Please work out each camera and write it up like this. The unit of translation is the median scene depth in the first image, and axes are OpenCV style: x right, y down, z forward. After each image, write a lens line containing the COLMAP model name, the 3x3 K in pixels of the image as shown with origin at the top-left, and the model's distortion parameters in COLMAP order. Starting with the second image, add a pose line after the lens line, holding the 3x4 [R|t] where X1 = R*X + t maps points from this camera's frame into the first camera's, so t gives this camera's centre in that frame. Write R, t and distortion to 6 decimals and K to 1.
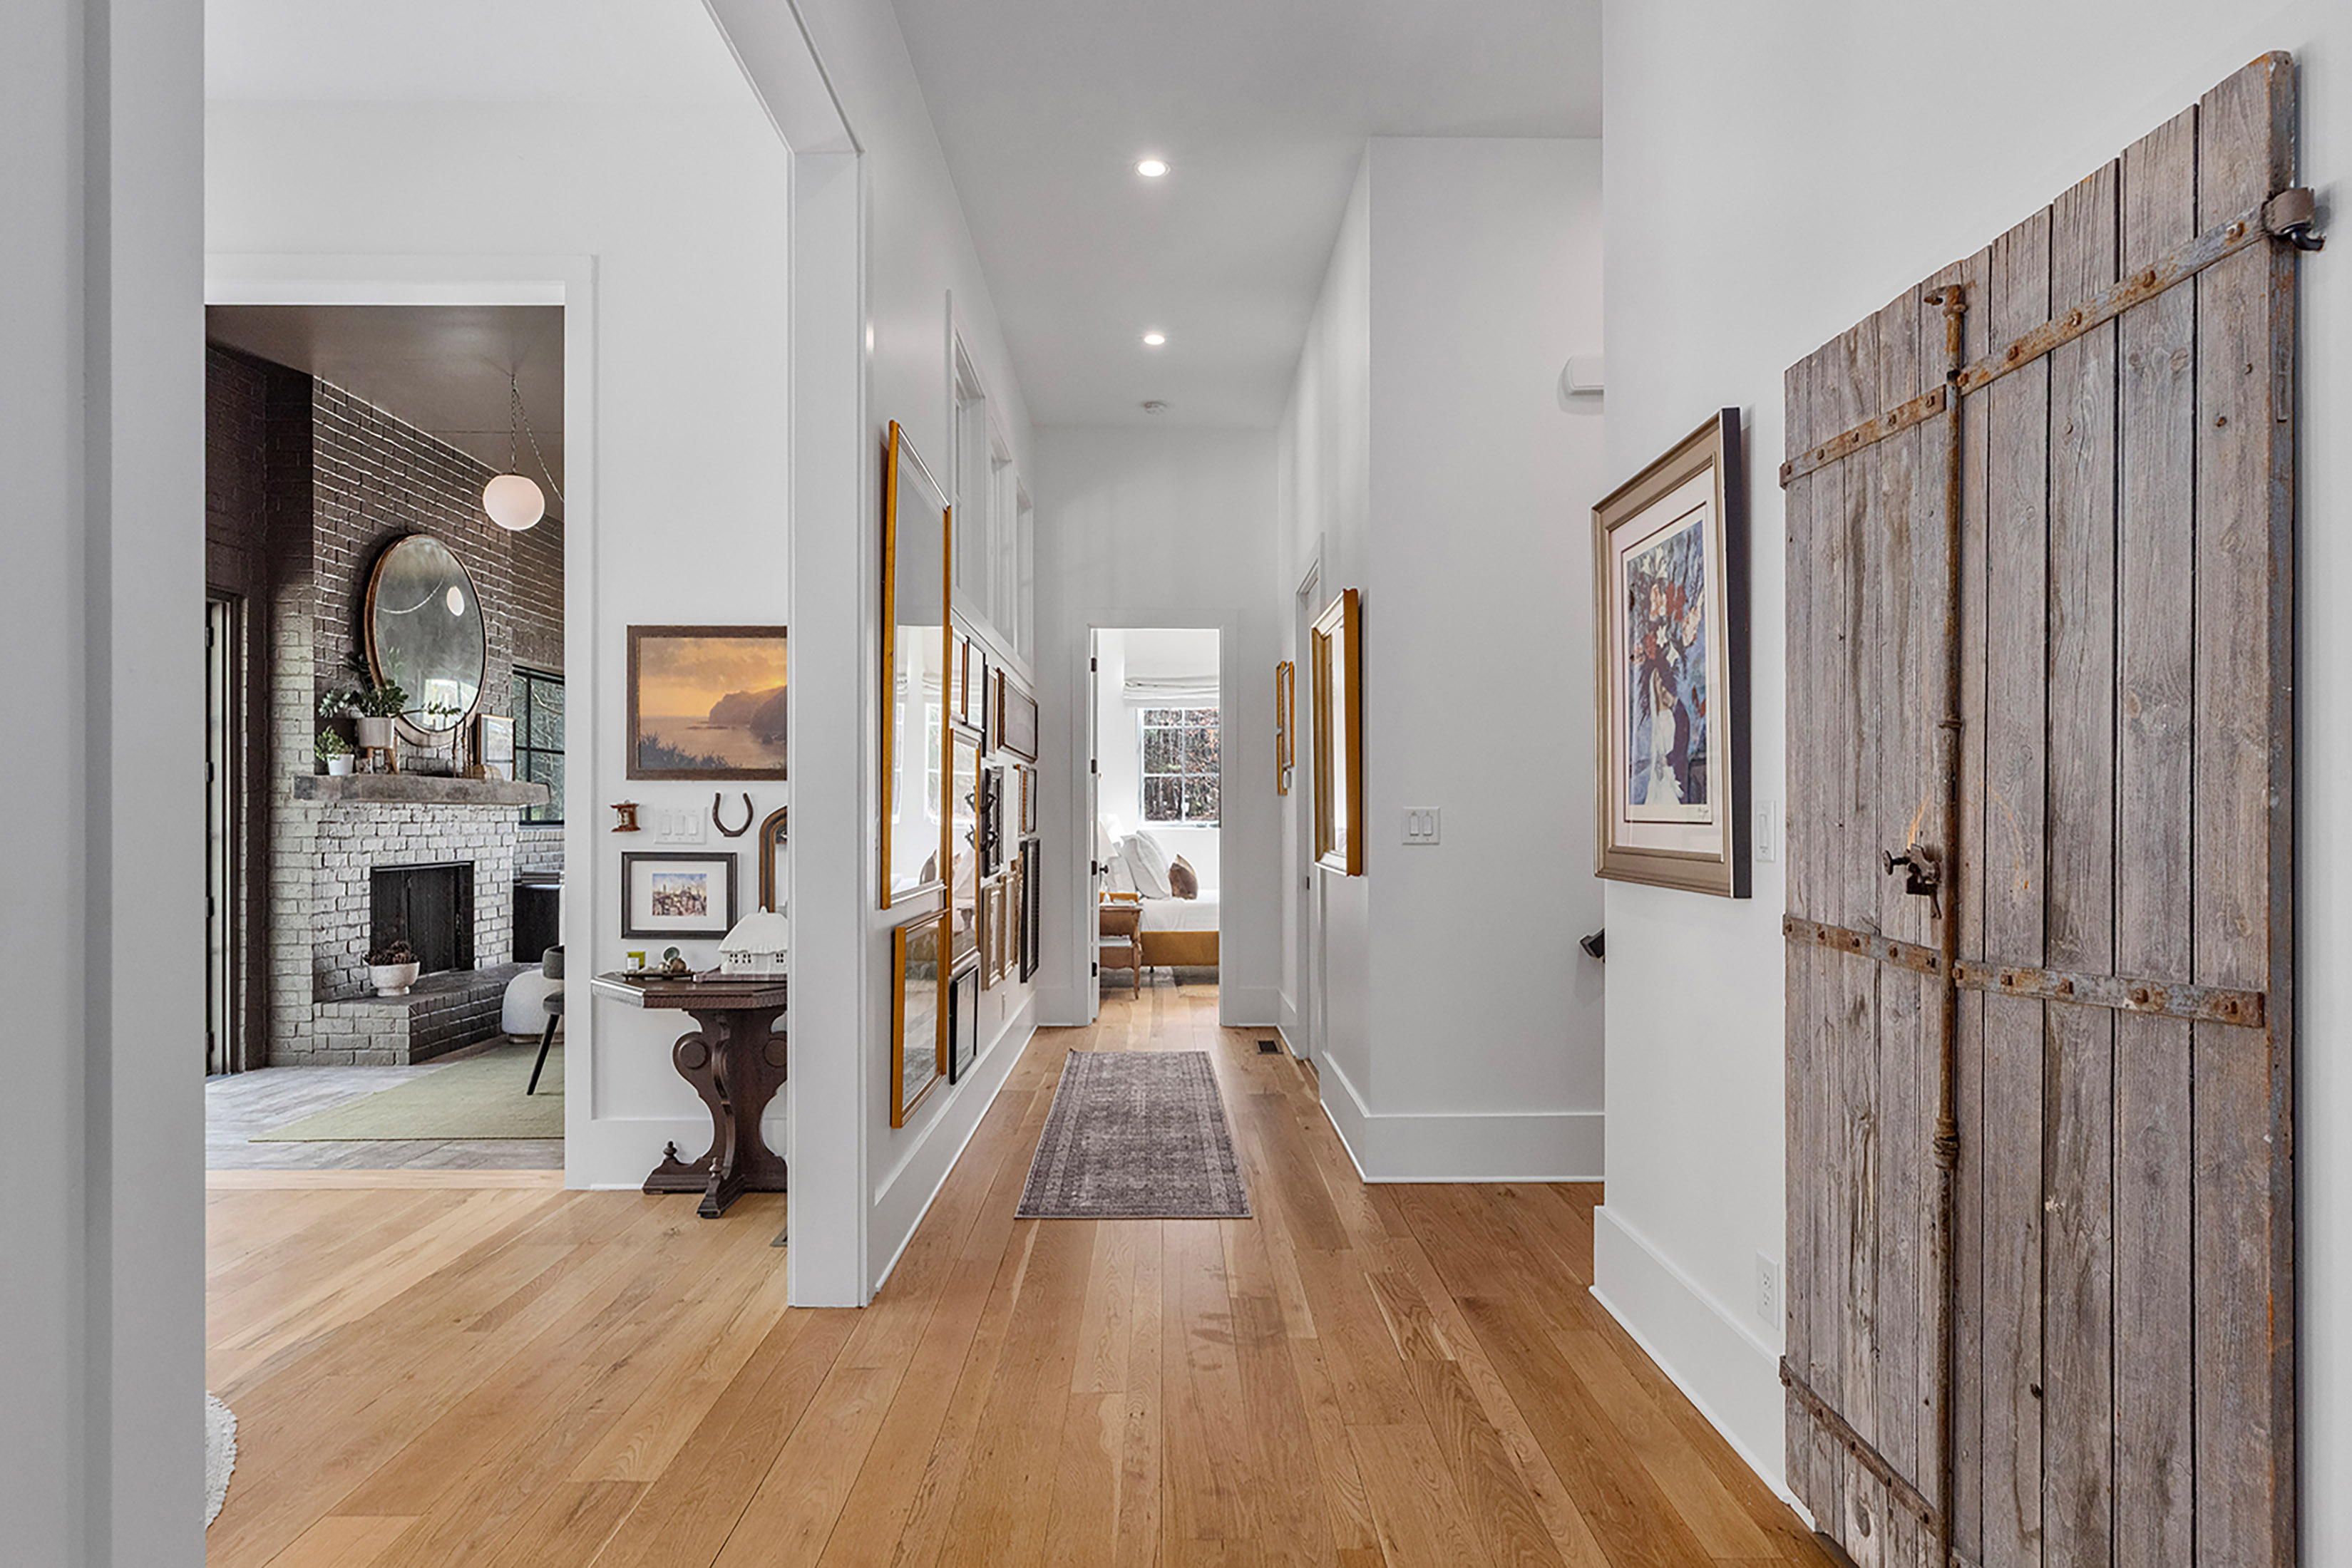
lens RADIAL K [[1284.3, 0, 1179.3], [0, 1284.3, 803.0], [0, 0, 1]] dist [0.005089, 0.001280]
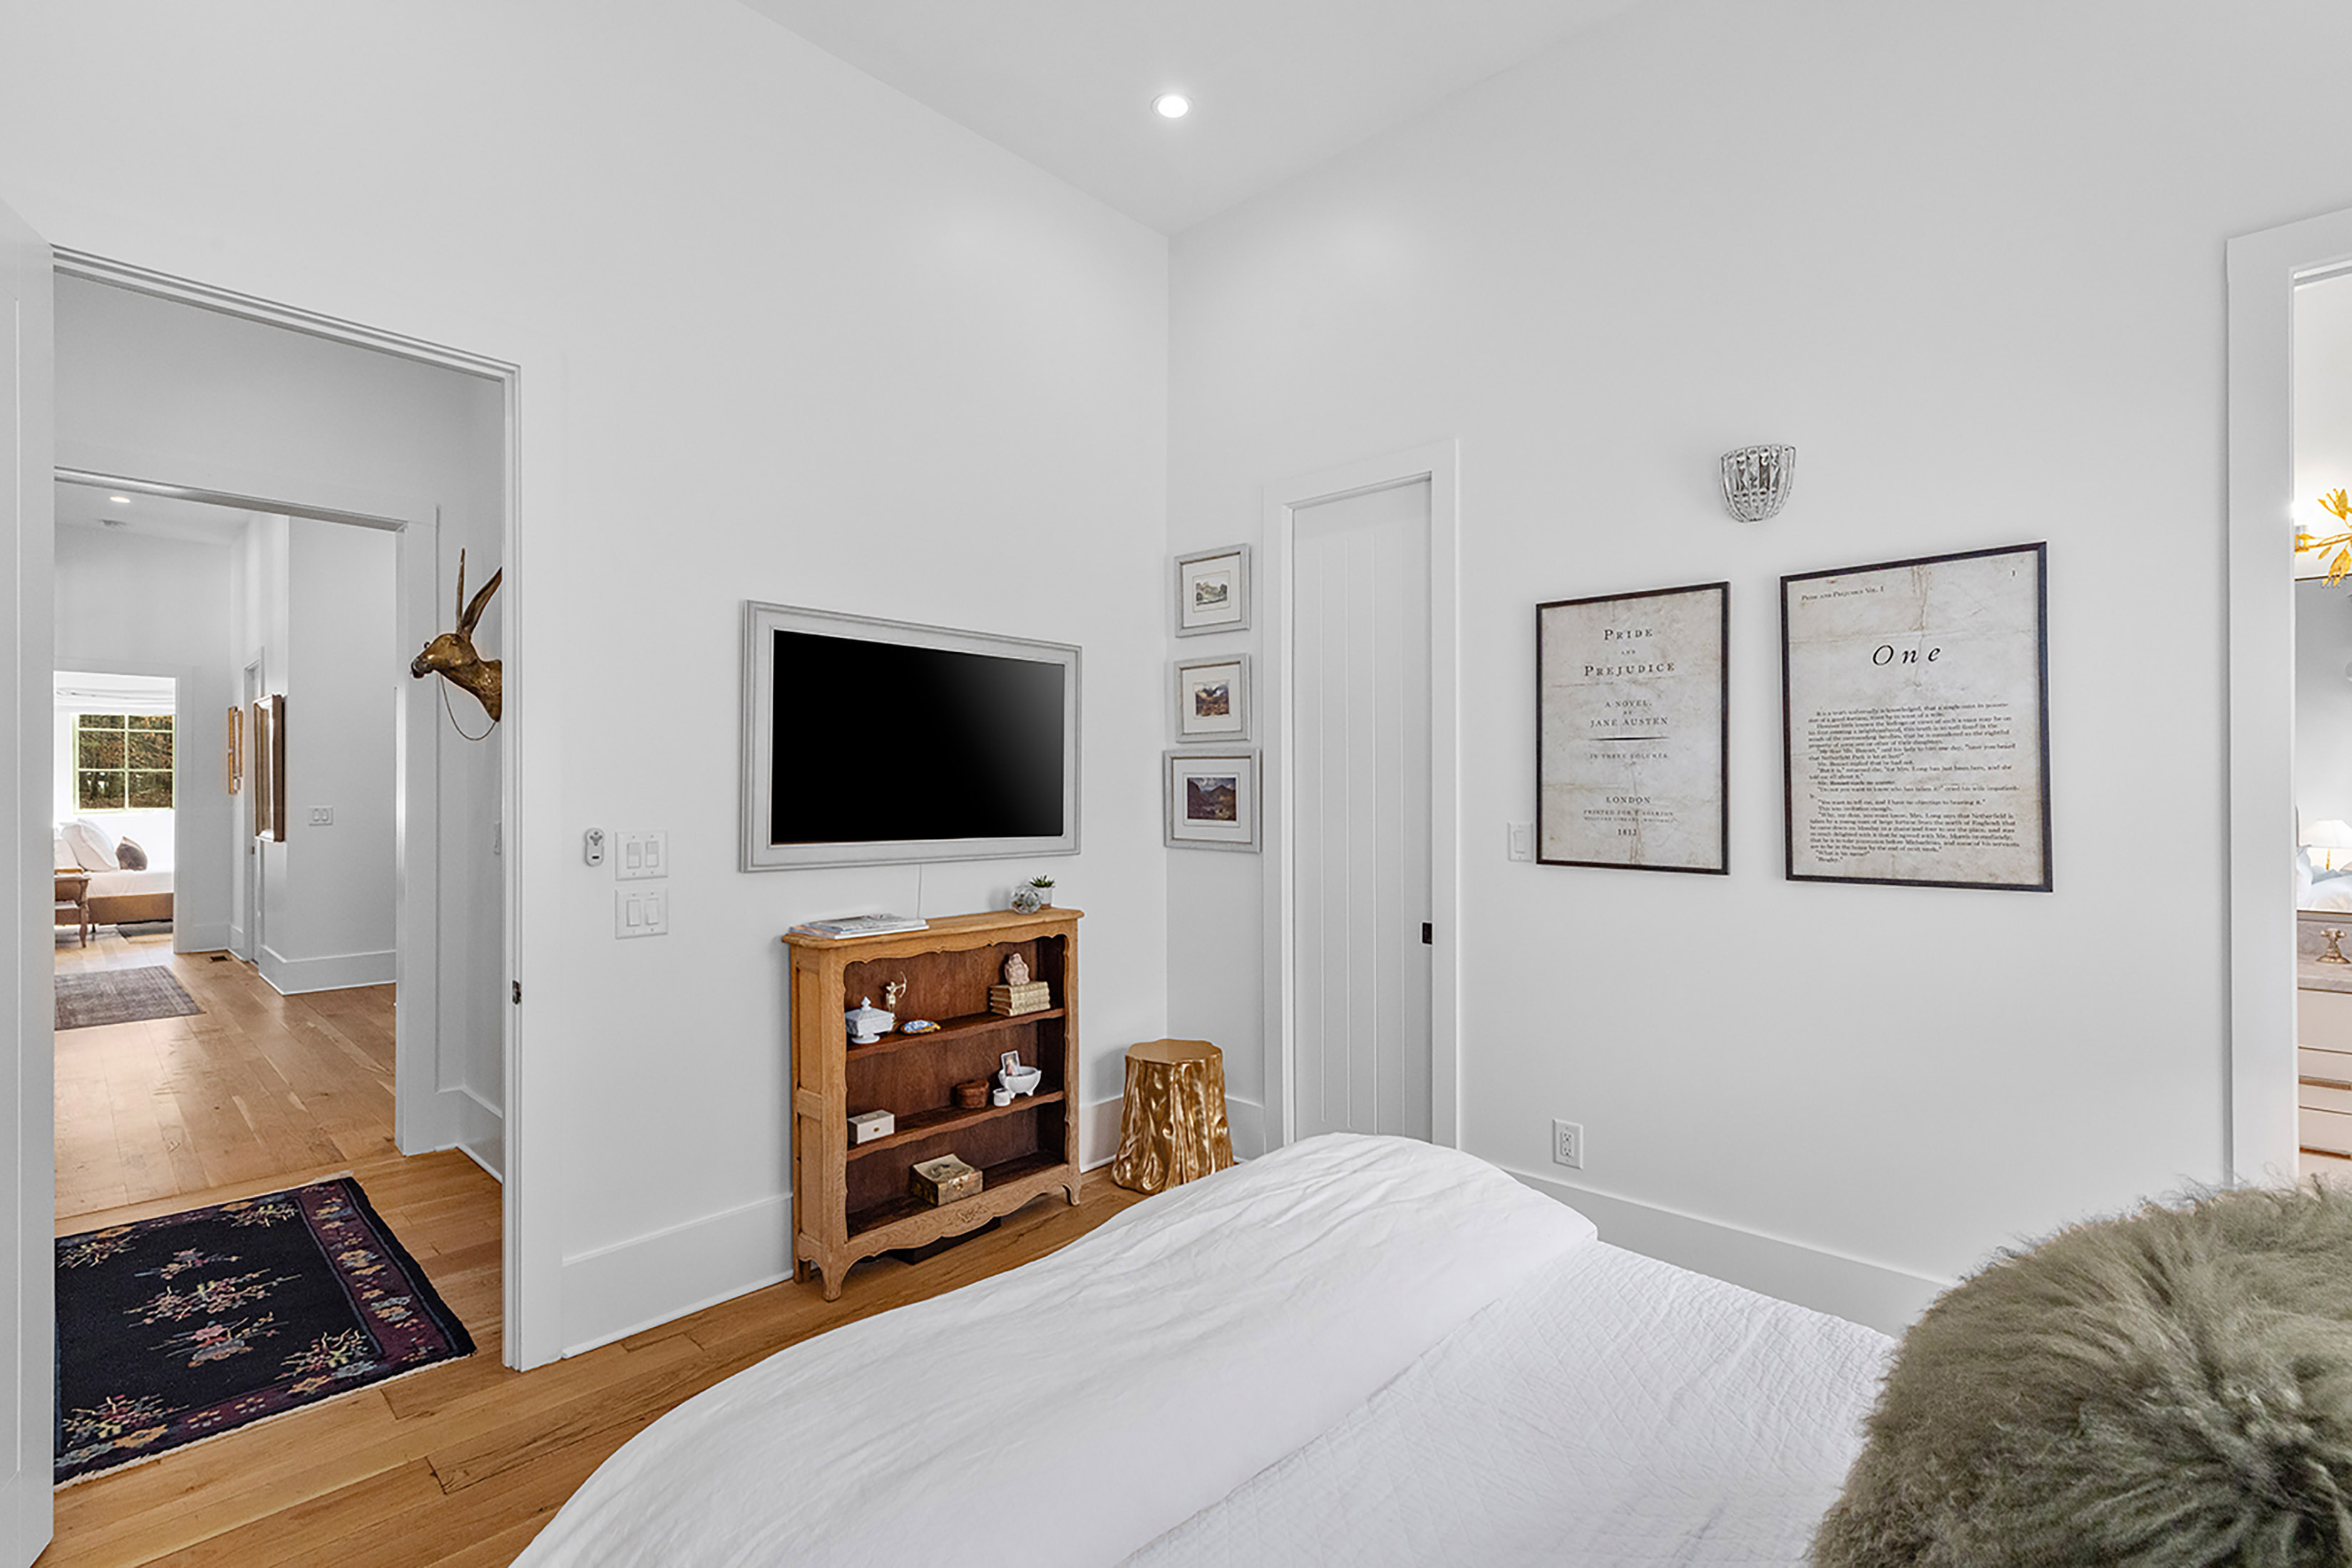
lens RADIAL K [[1035.3, 0, 1176.0], [0, 1035.3, 784.0], [0, 0, 1]] dist [-0.000779, -0.000360]
pose [[0.688562, 0.003558, 0.725169, -0.036801], [-0.003938, 0.999992, -0.001168, -0.019917], [-0.725167, -0.002052, 0.688570, -0.613358]]
